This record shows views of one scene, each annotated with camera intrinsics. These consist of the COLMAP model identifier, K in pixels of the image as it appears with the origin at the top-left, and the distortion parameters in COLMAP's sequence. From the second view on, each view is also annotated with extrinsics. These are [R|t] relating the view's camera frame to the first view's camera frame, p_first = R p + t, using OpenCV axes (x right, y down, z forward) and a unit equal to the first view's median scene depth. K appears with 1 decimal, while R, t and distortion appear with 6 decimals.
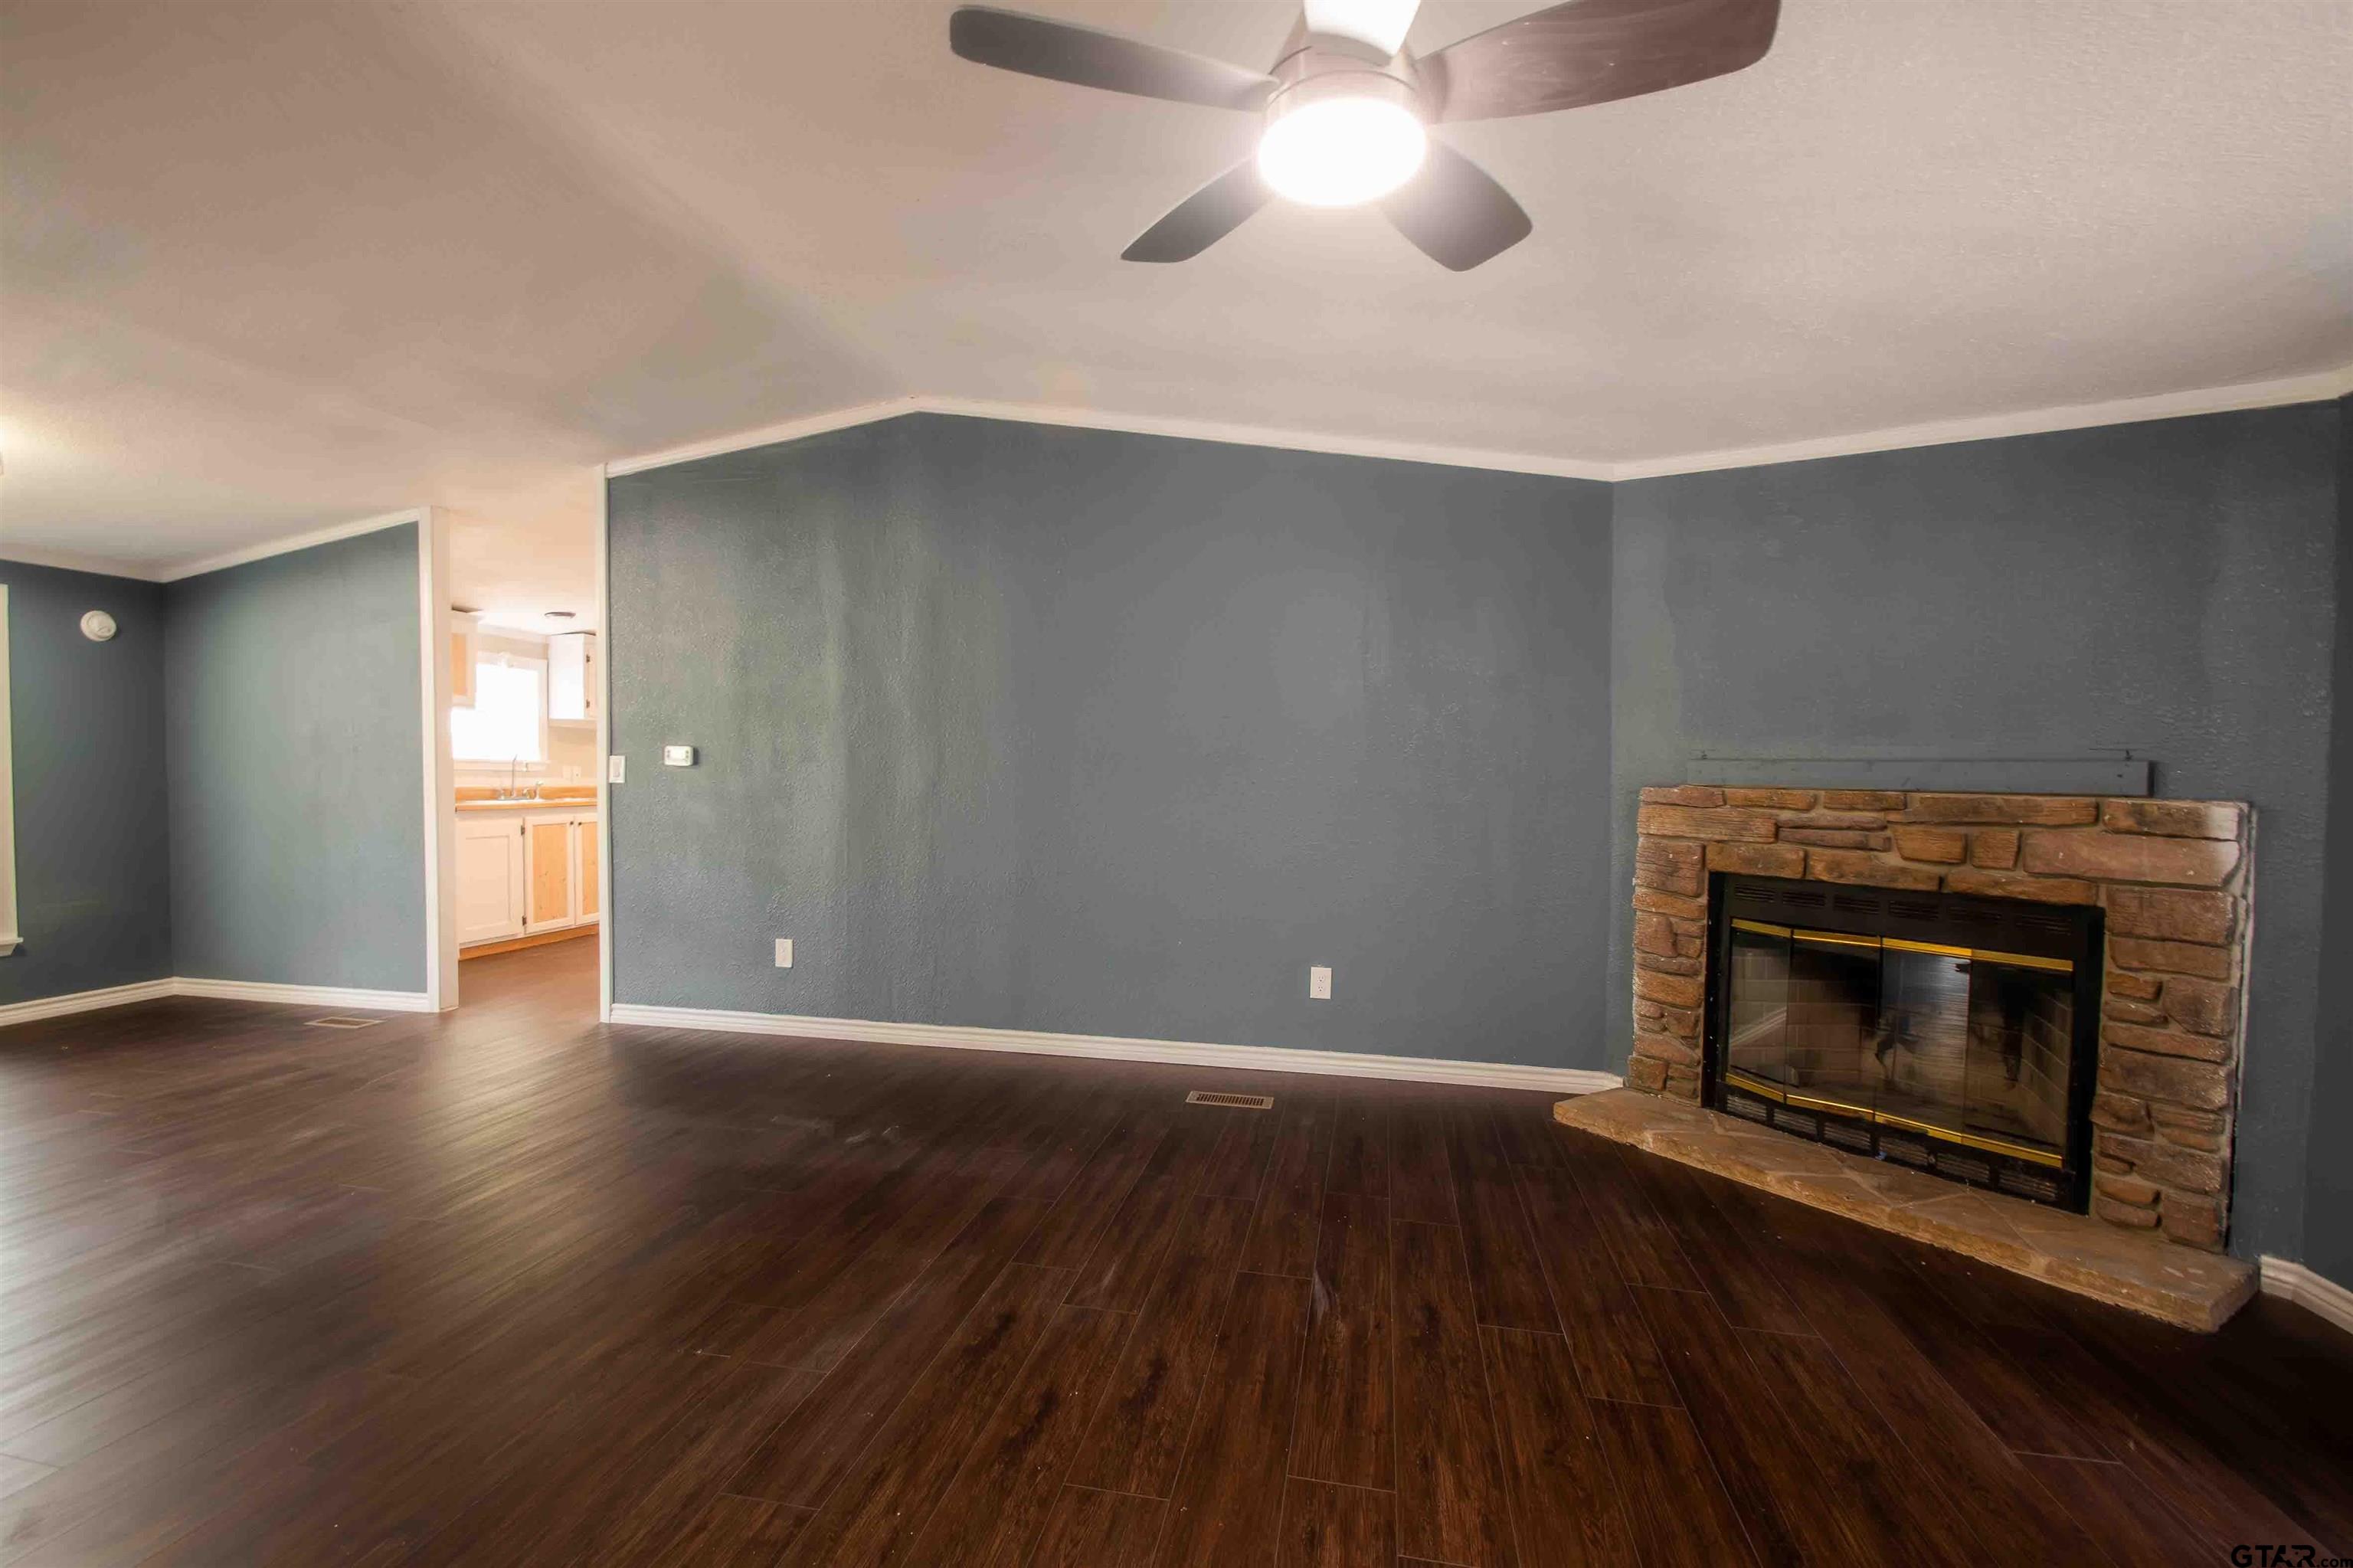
lens RADIAL K [[1035.6, 0, 1177.0], [0, 1035.6, 791.3], [0, 0, 1]] dist [0.006280, -0.011450]
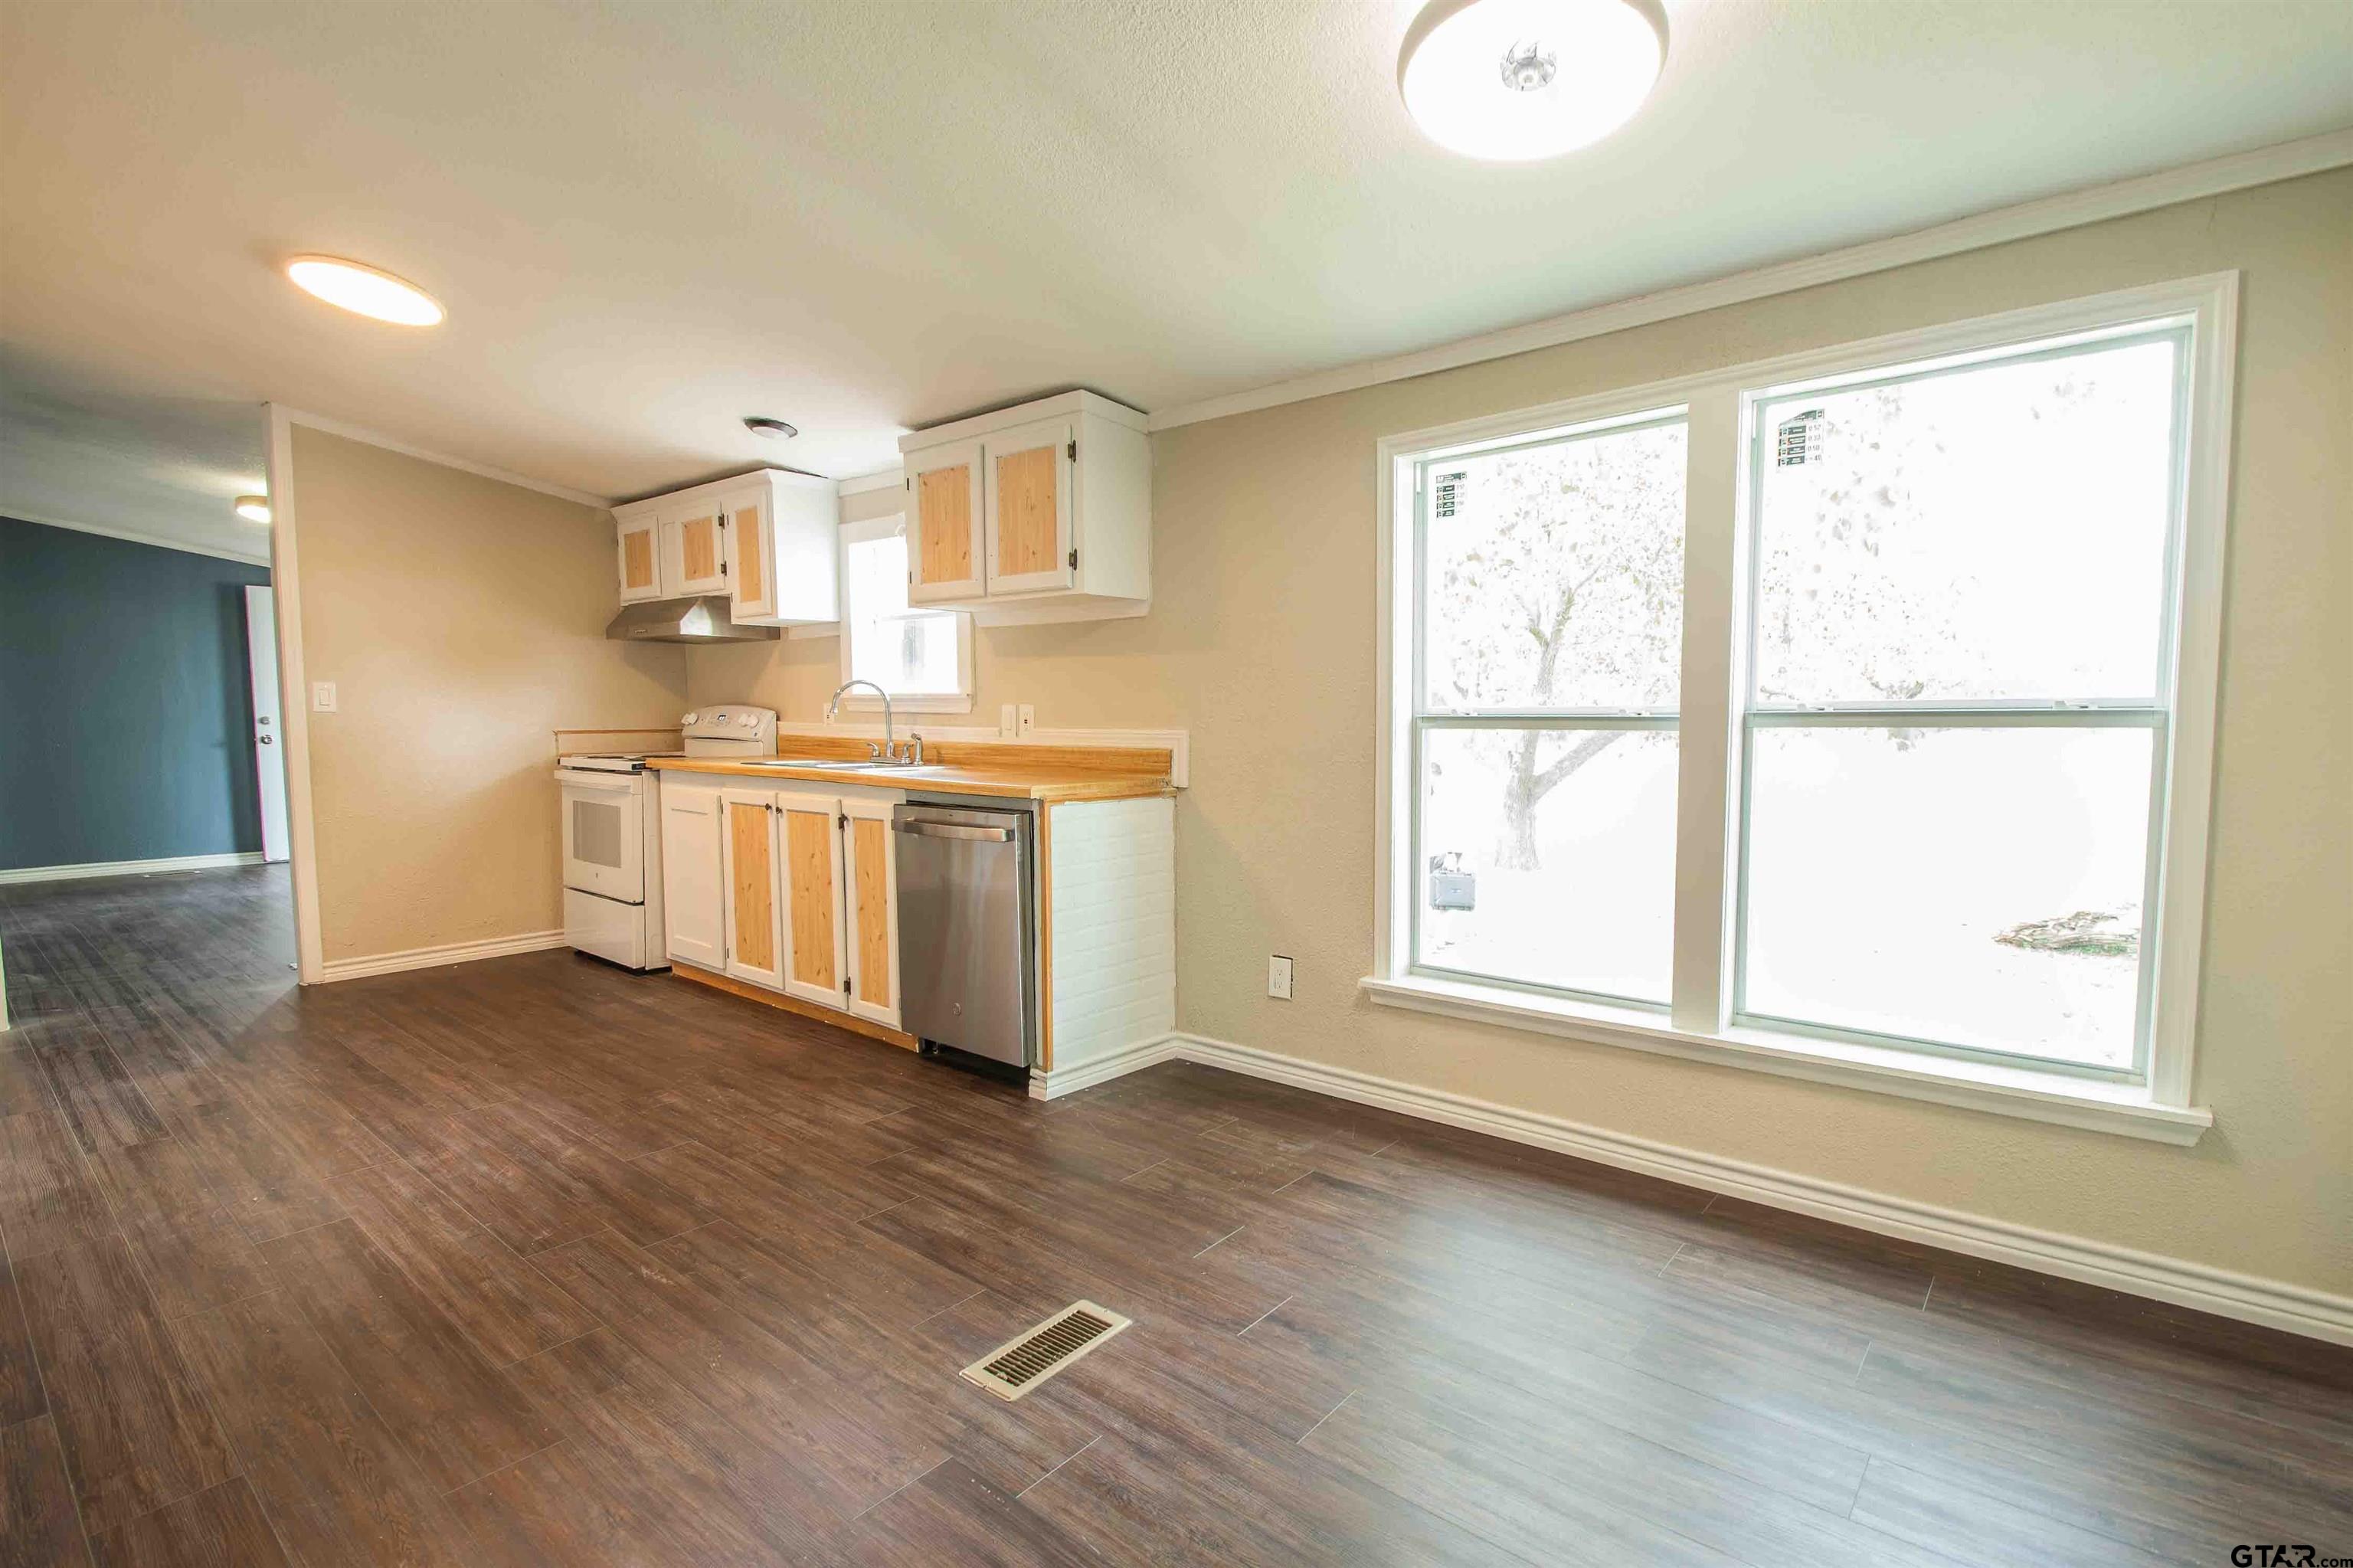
lens RADIAL K [[1104.7, 0, 1222.6], [0, 1104.7, 796.0], [0, 0, 1]] dist [0.002594, -0.010684]
pose [[-0.474095, 0.064487, -0.878109, -0.178307], [-0.017918, 0.996401, 0.082848, -0.028172], [0.880291, 0.055012, -0.471234, 1.472476]]
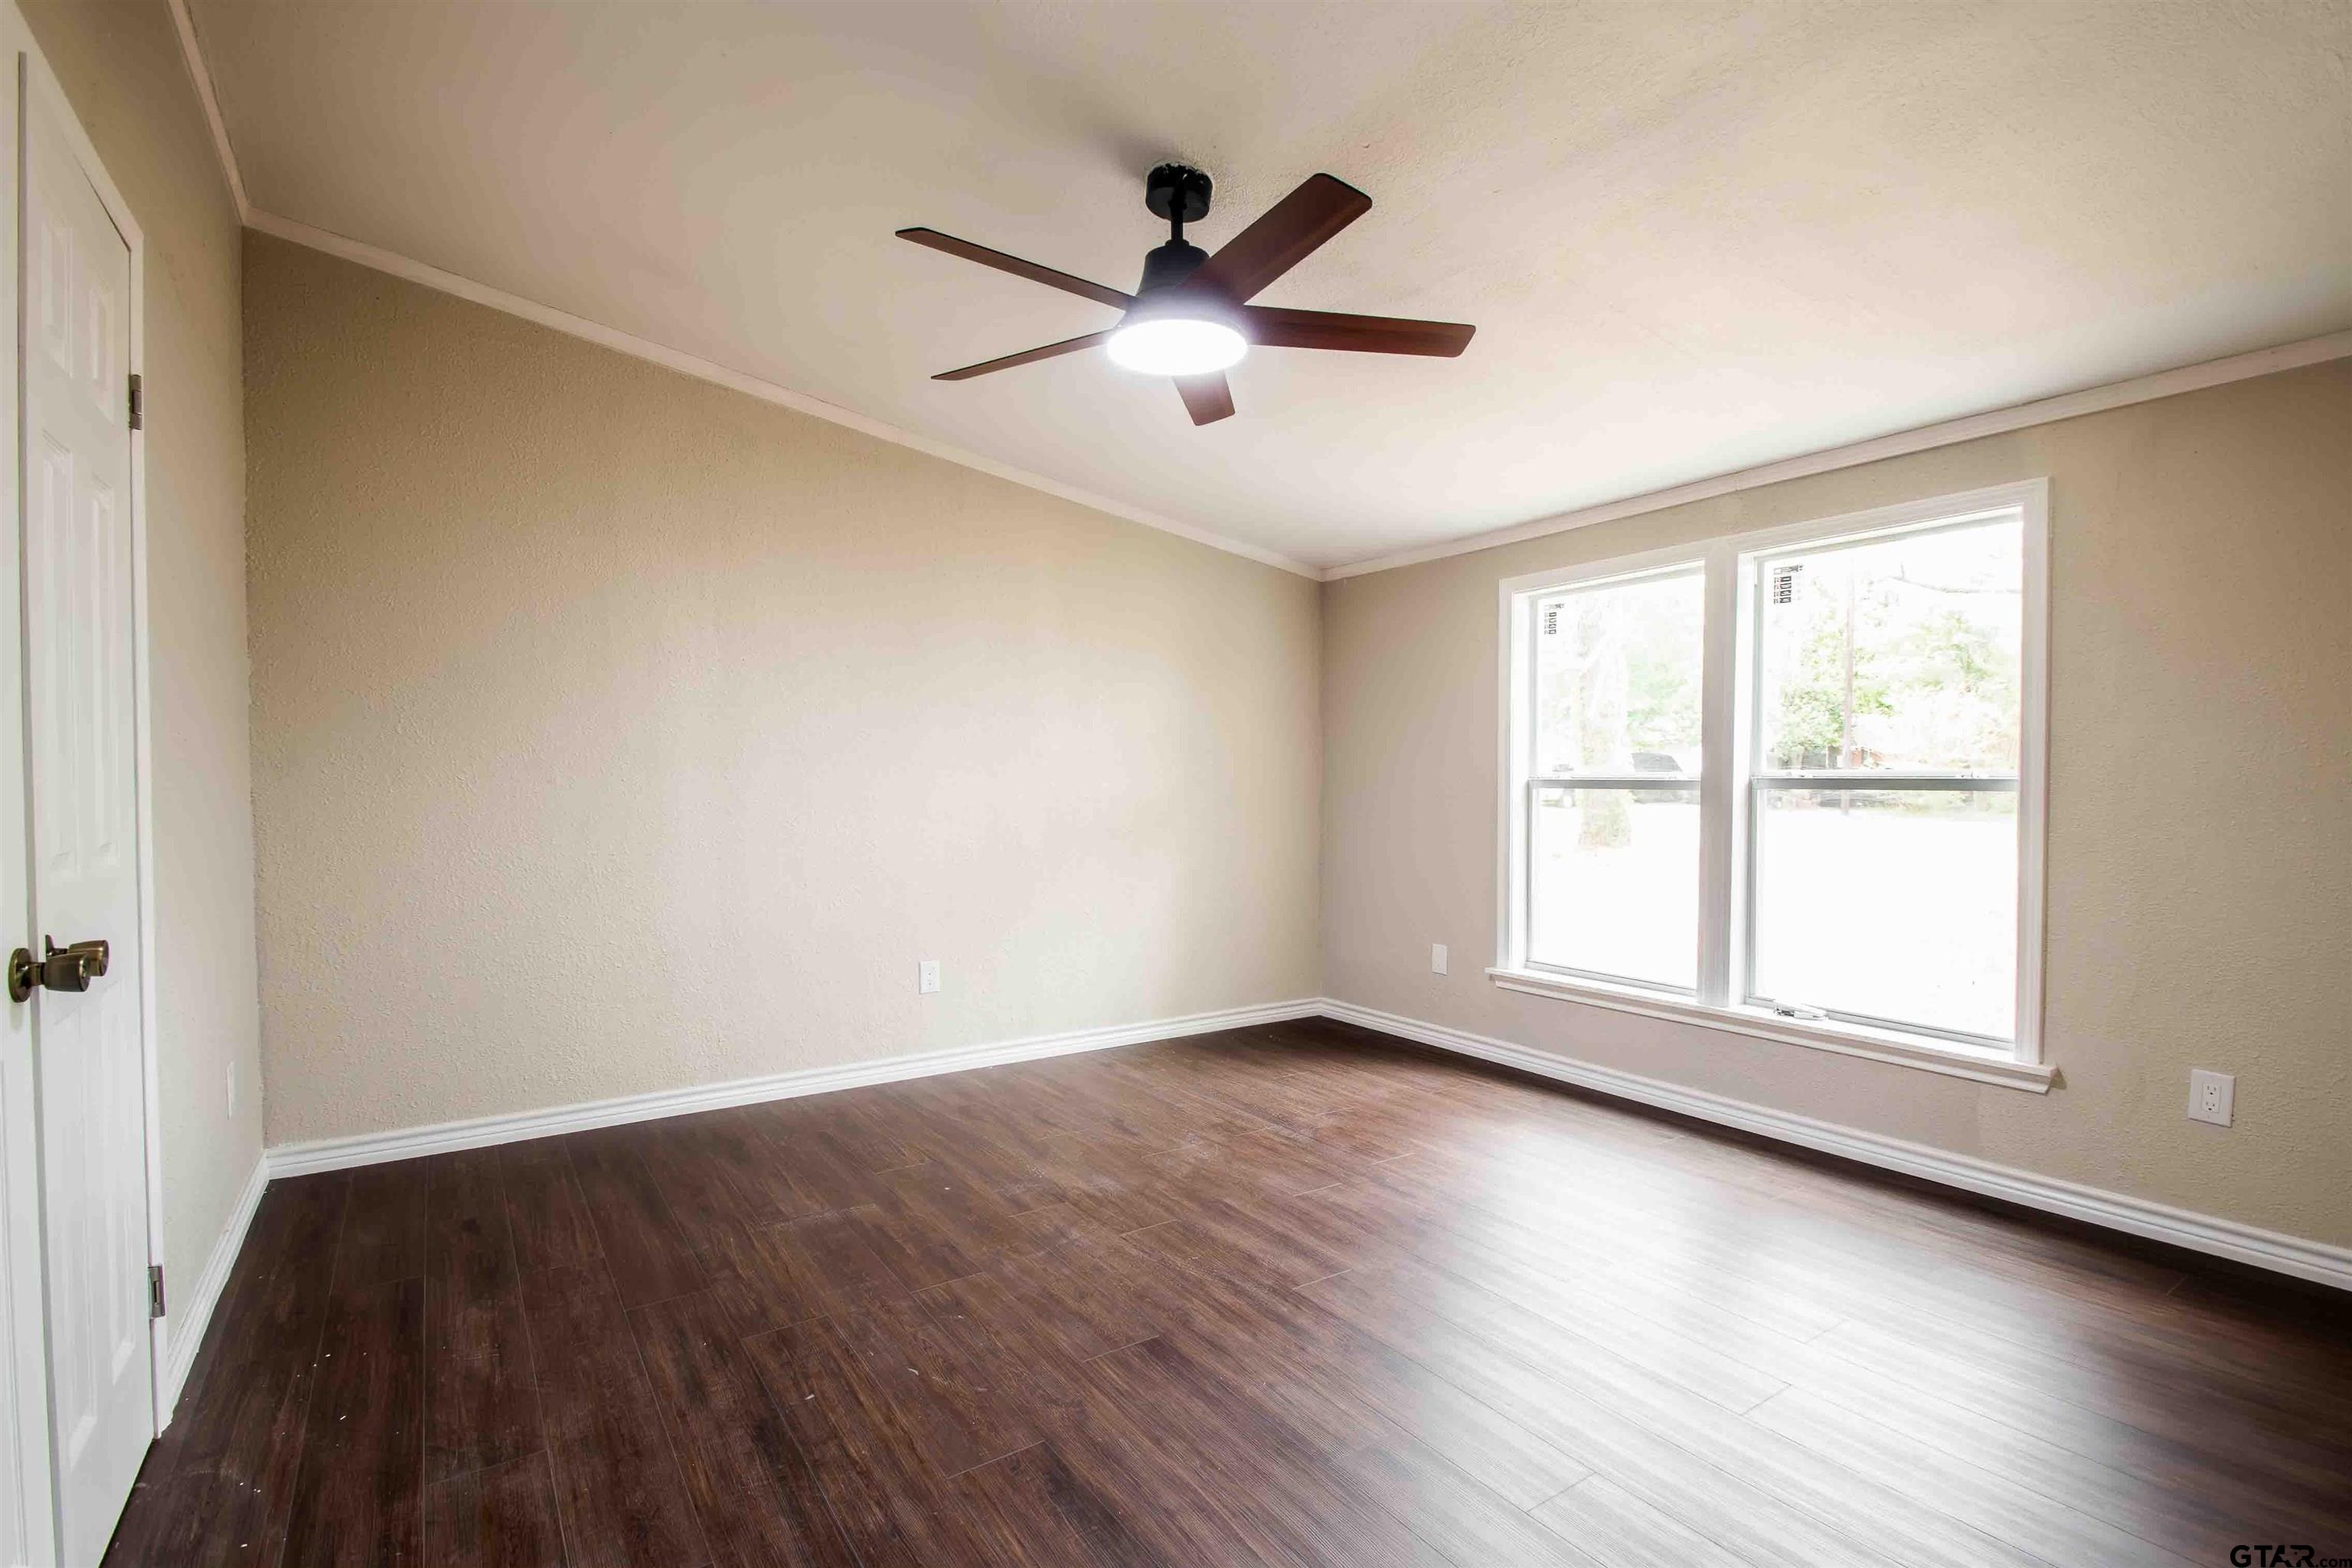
lens RADIAL K [[1035.1, 0, 1186.2], [0, 1035.1, 800.2], [0, 0, 1]] dist [0.006280, -0.011450]
pose [[-0.698822, 0.016786, -0.715099, -0.061696], [-0.021086, 0.998807, 0.044052, -0.033962], [0.714985, 0.045863, -0.697634, 1.596340]]
